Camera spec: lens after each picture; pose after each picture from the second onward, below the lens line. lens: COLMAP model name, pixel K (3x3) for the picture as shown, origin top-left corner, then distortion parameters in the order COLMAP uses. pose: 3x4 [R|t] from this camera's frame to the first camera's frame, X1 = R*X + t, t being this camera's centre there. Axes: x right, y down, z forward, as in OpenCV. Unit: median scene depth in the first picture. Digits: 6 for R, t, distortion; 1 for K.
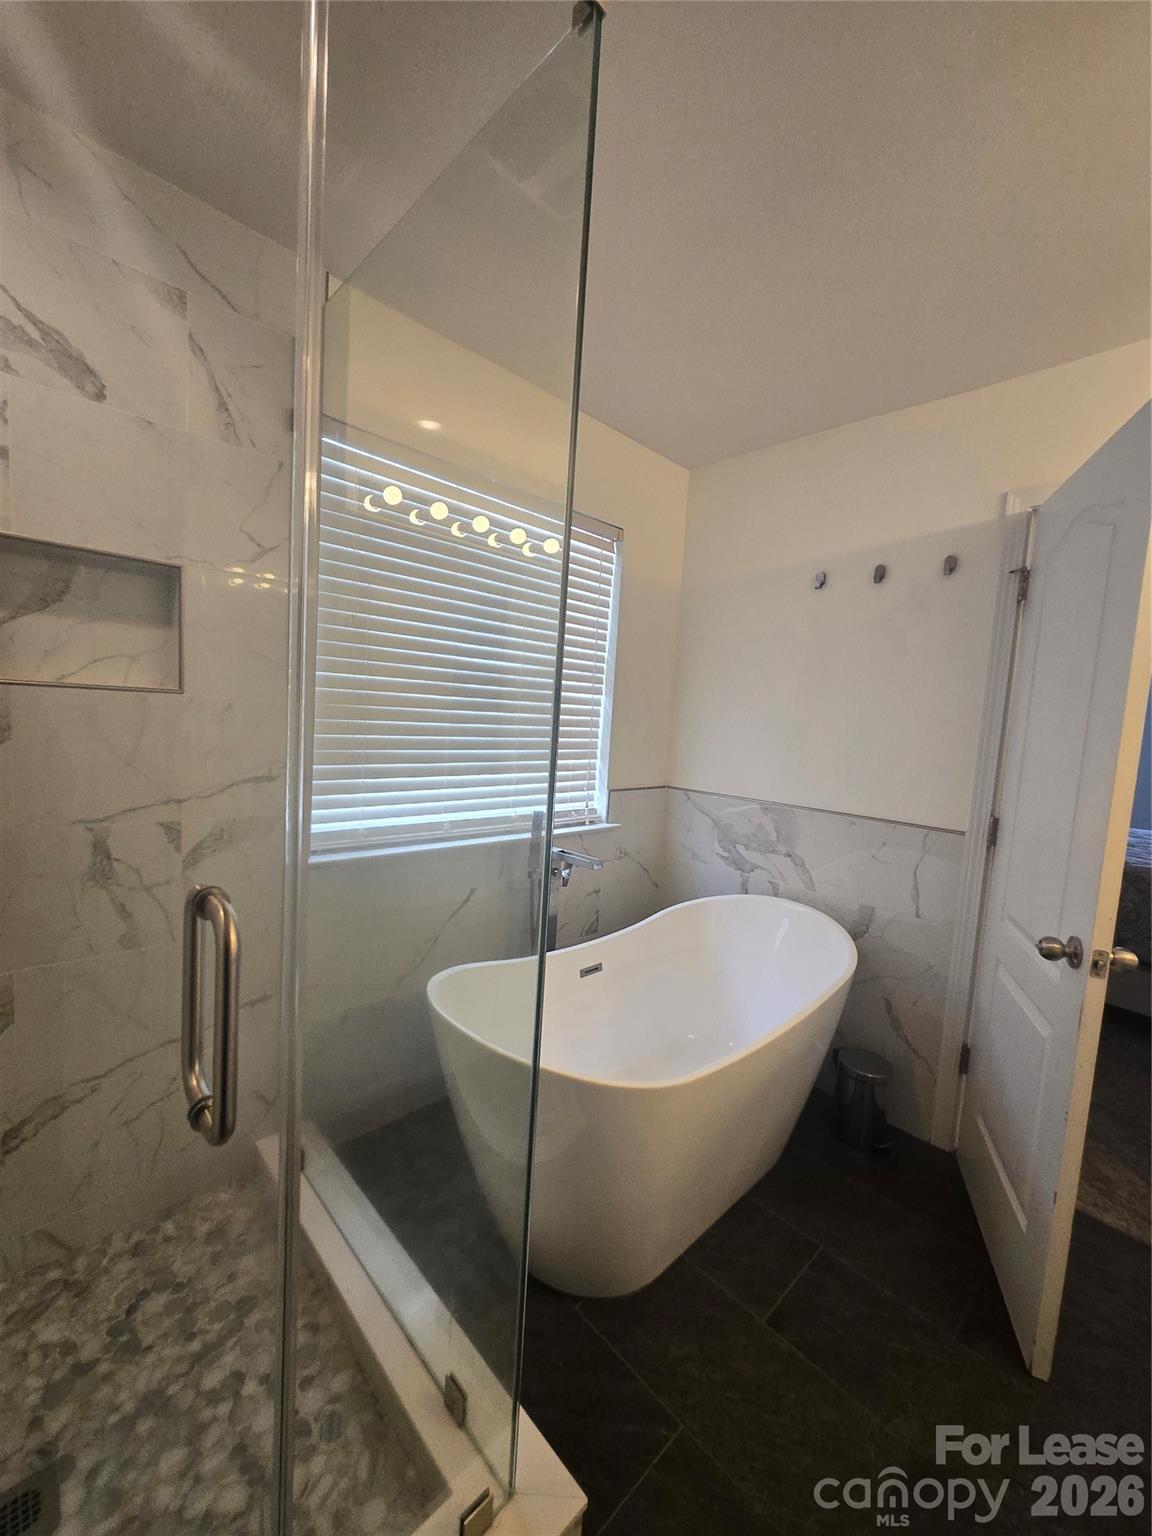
lens RADIAL K [[599.5, 0, 574.6], [0, 599.5, 762.5], [0, 0, 1]] dist [0.002910, -0.000297]
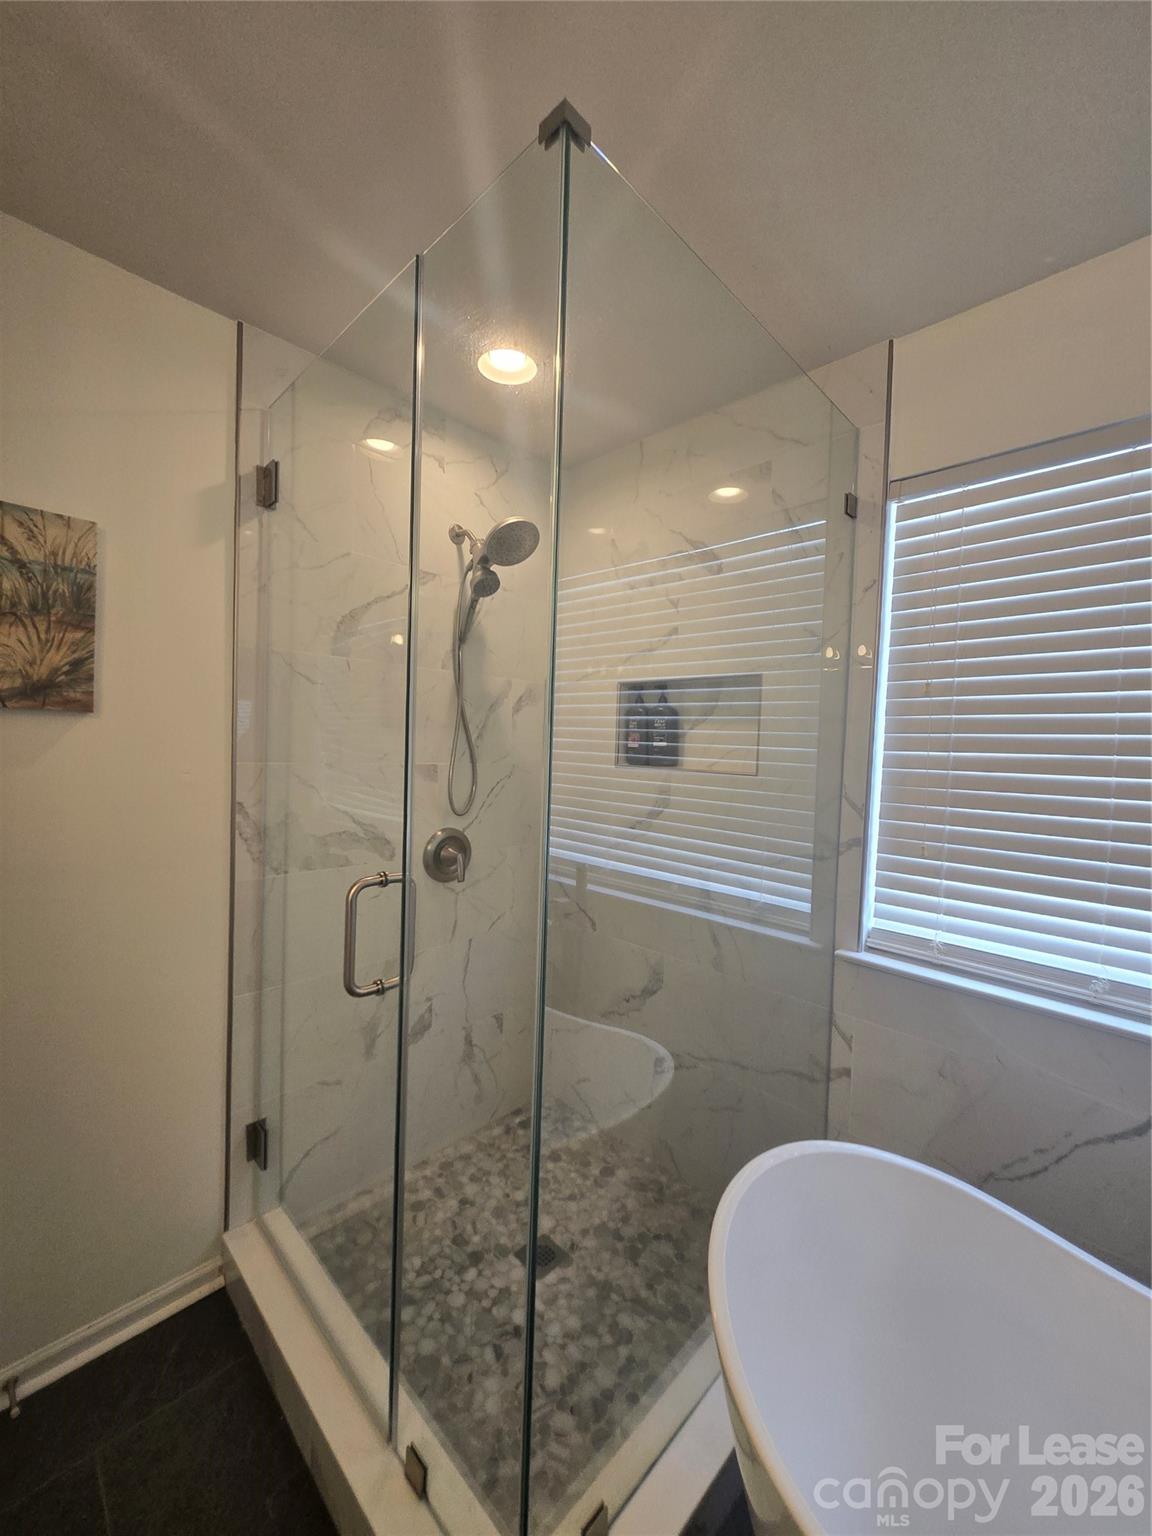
lens RADIAL K [[610.1, 0, 568.4], [0, 610.1, 761.8], [0, 0, 1]] dist [-0.001580, -0.000248]
pose [[0.031940, -0.041017, -0.998648, 0.670941], [-0.130030, 0.990496, -0.044841, -0.021857], [0.990996, 0.131286, 0.026303, 0.707647]]
